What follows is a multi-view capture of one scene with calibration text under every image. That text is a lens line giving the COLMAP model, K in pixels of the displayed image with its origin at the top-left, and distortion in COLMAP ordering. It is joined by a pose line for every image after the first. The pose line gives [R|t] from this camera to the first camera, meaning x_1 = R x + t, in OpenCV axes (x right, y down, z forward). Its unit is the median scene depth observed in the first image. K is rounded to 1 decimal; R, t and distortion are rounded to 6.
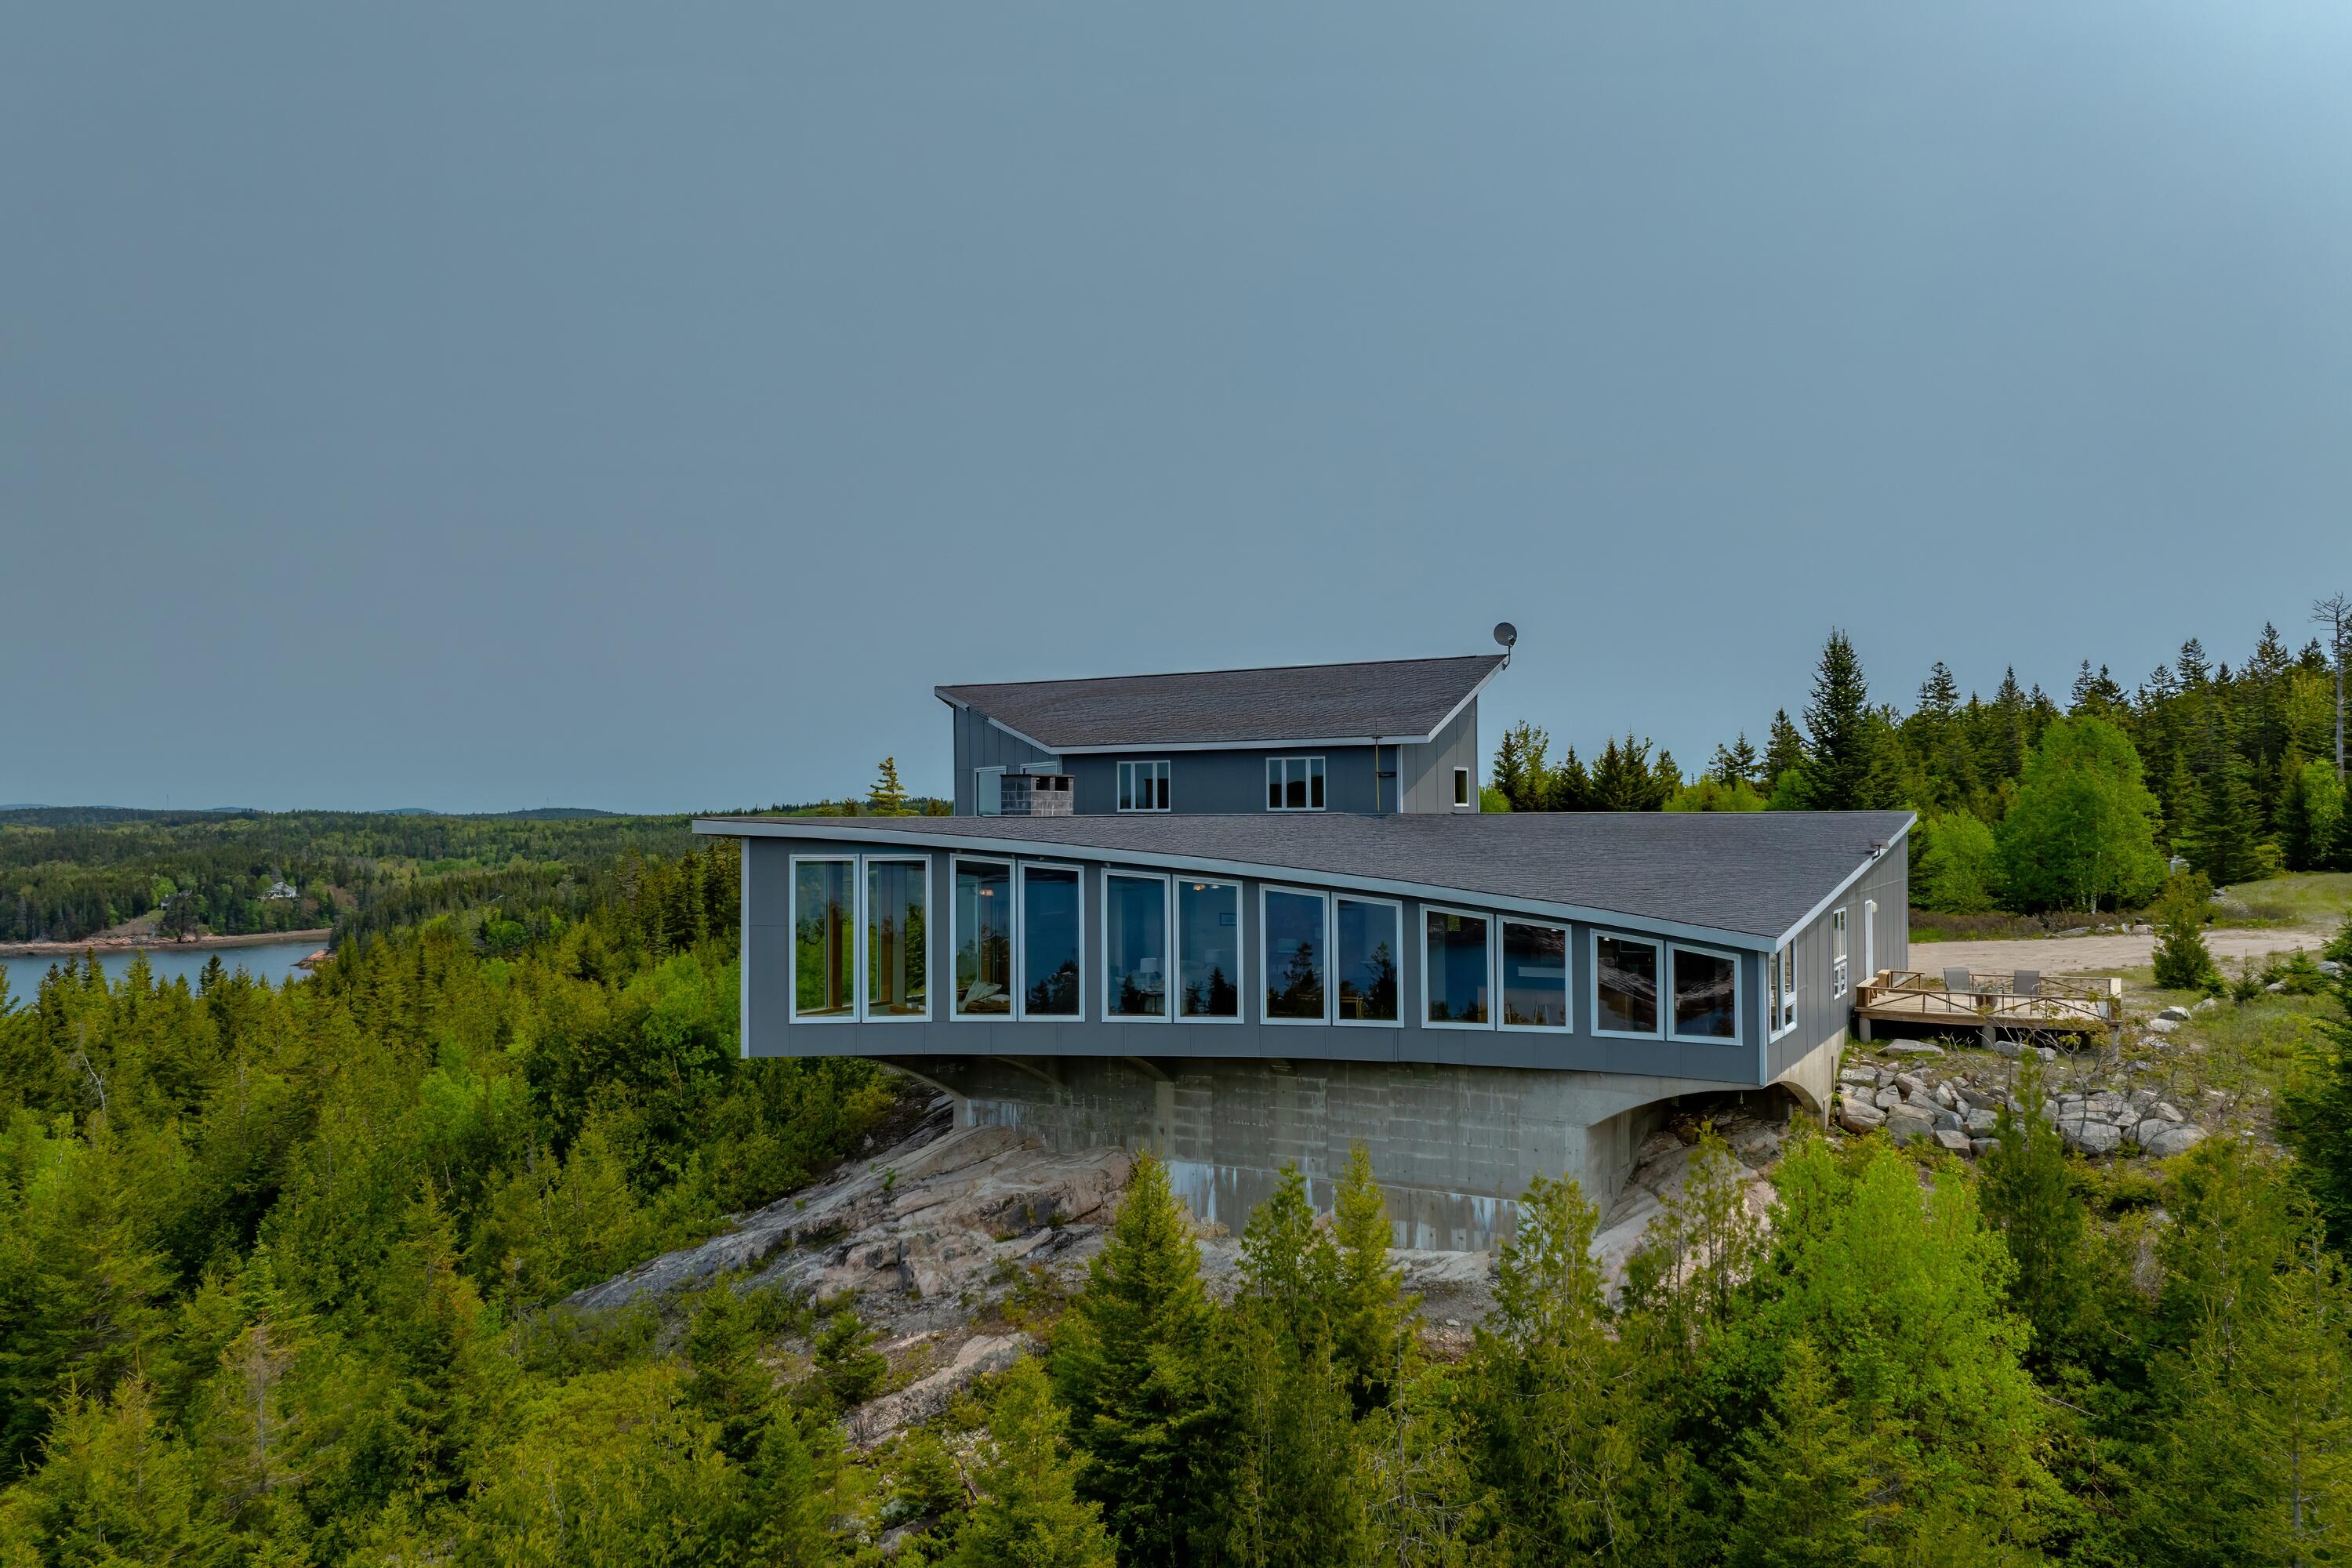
lens RADIAL K [[1630.9, 0, 1176.0], [0, 1630.9, 784.0], [0, 0, 1]] dist [-0.031611, -0.003016]
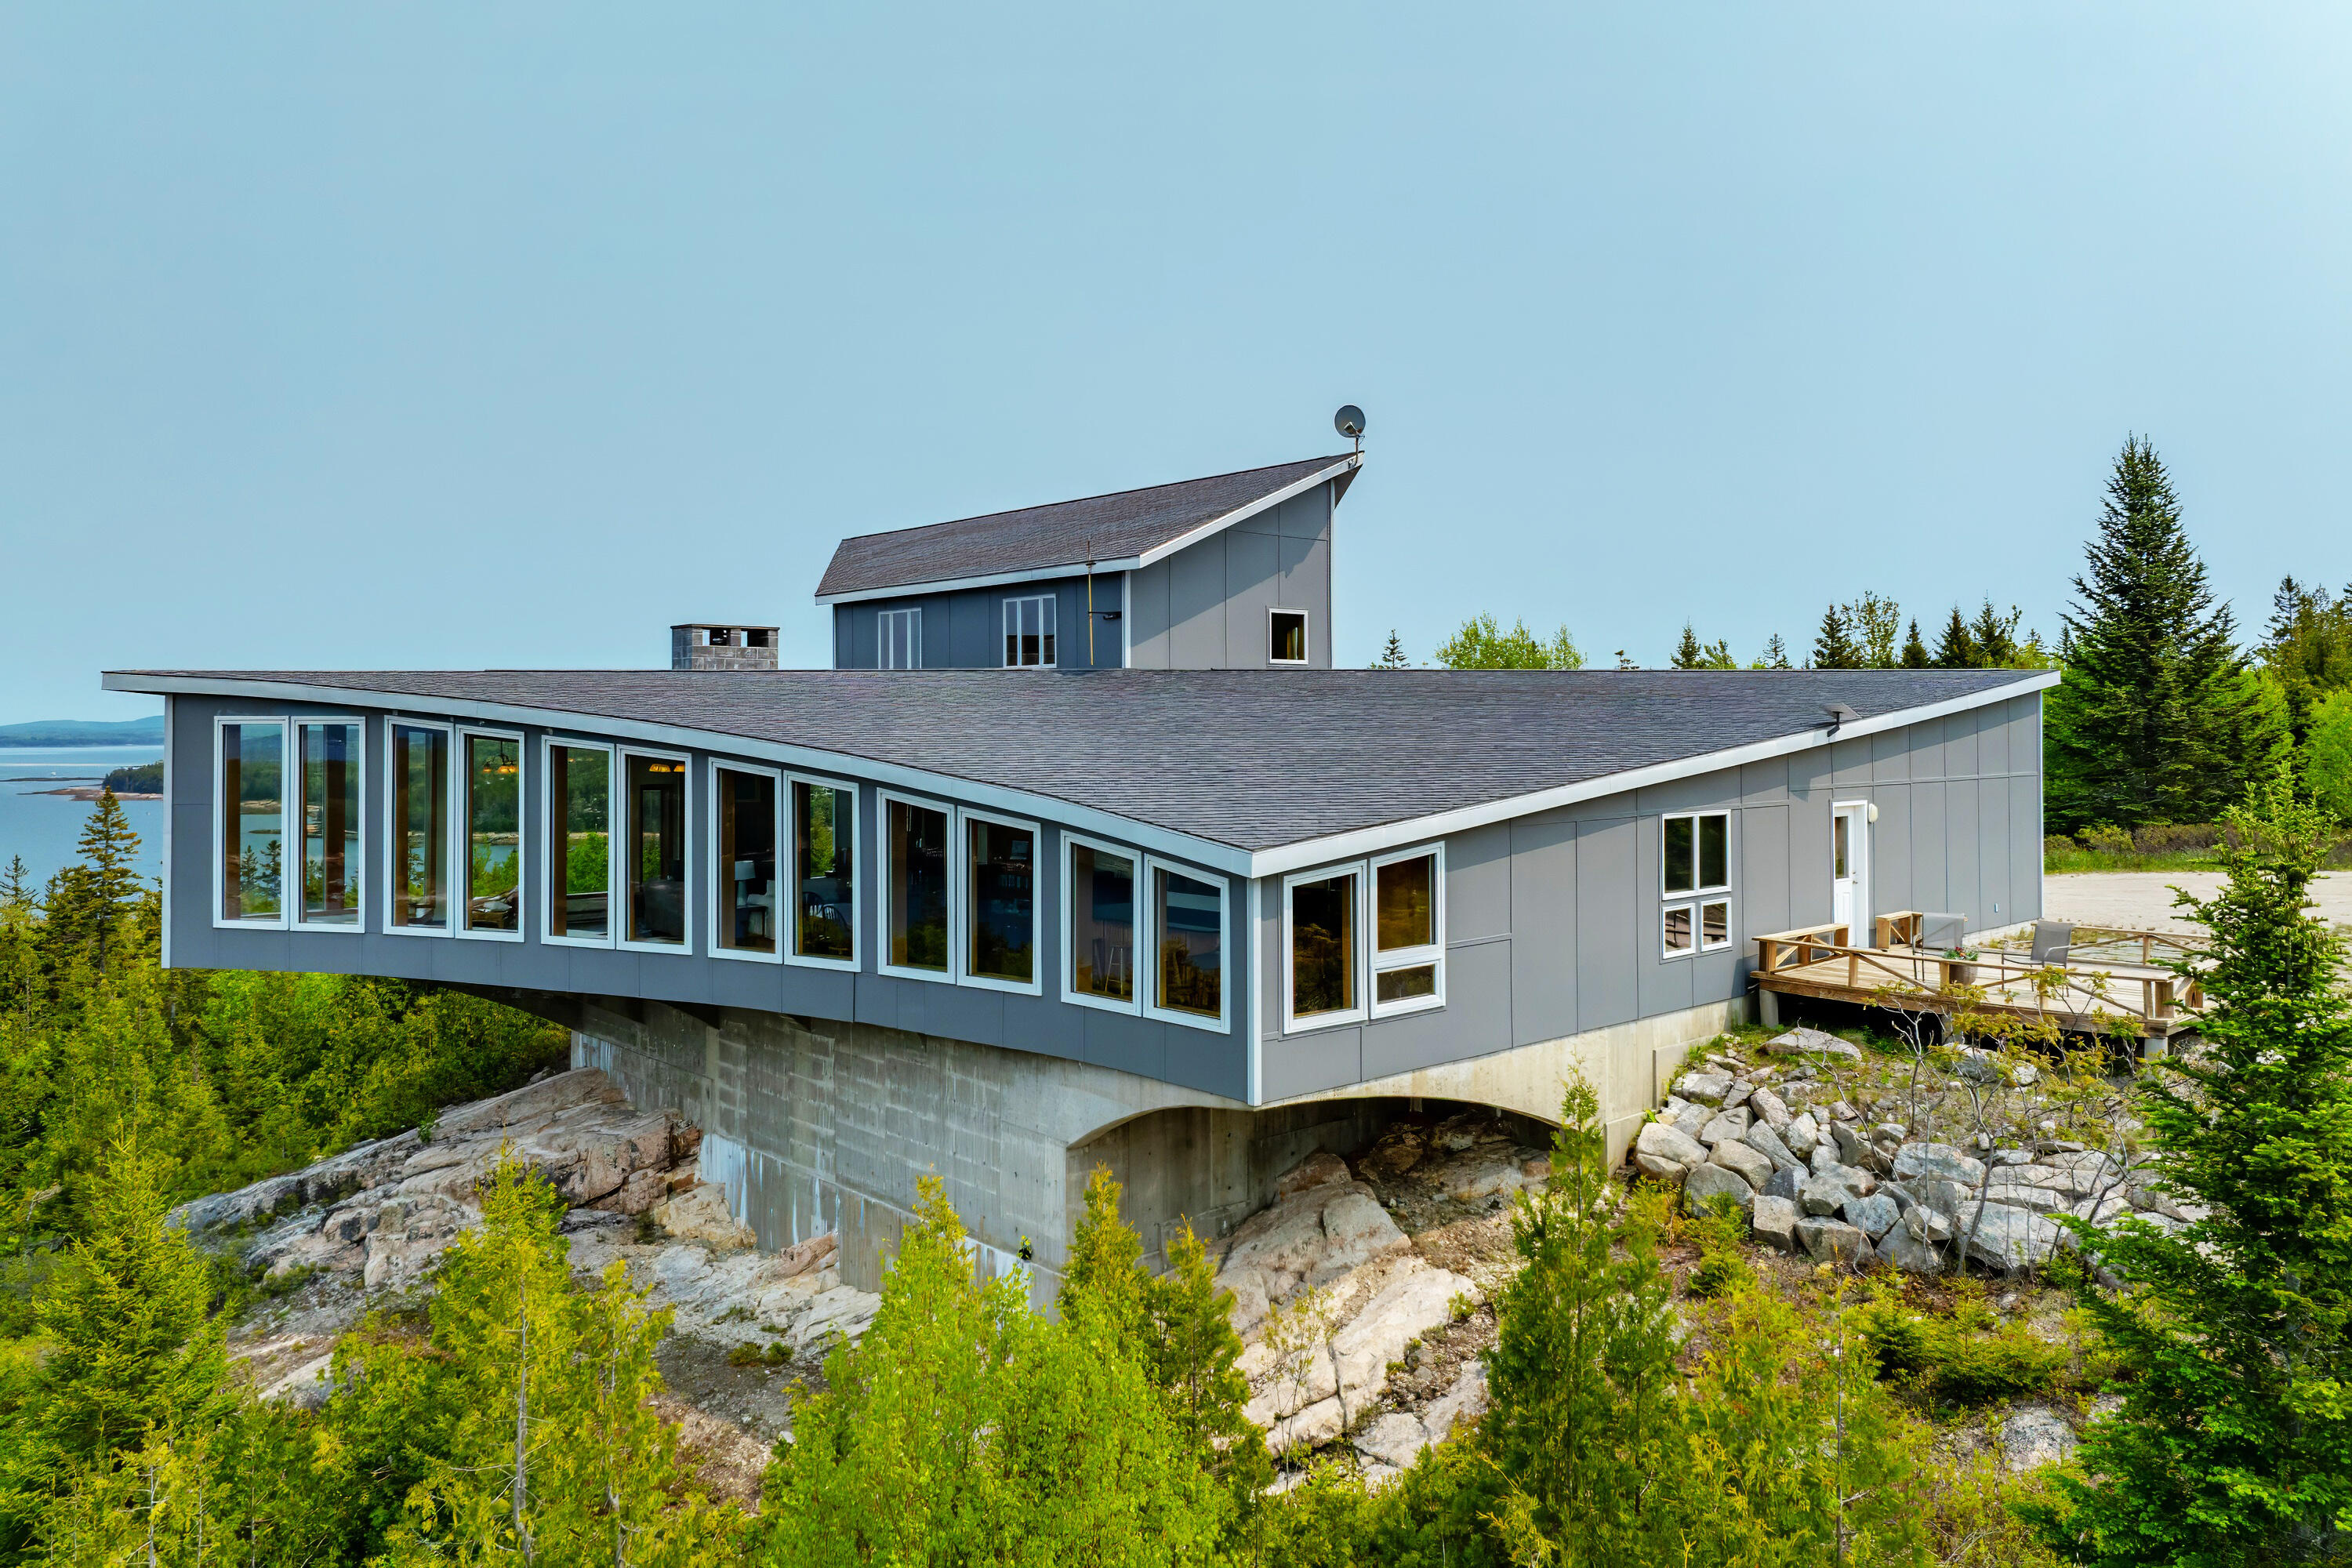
lens RADIAL K [[1640.8, 0, 1176.9], [0, 1640.8, 671.3], [0, 0, 1]] dist [-0.042044, 0.003467]
pose [[0.950808, -0.009650, -0.309630, 0.445072], [0.005773, 0.999893, -0.013433, 0.033301], [0.309727, 0.010984, 0.950762, 0.374014]]
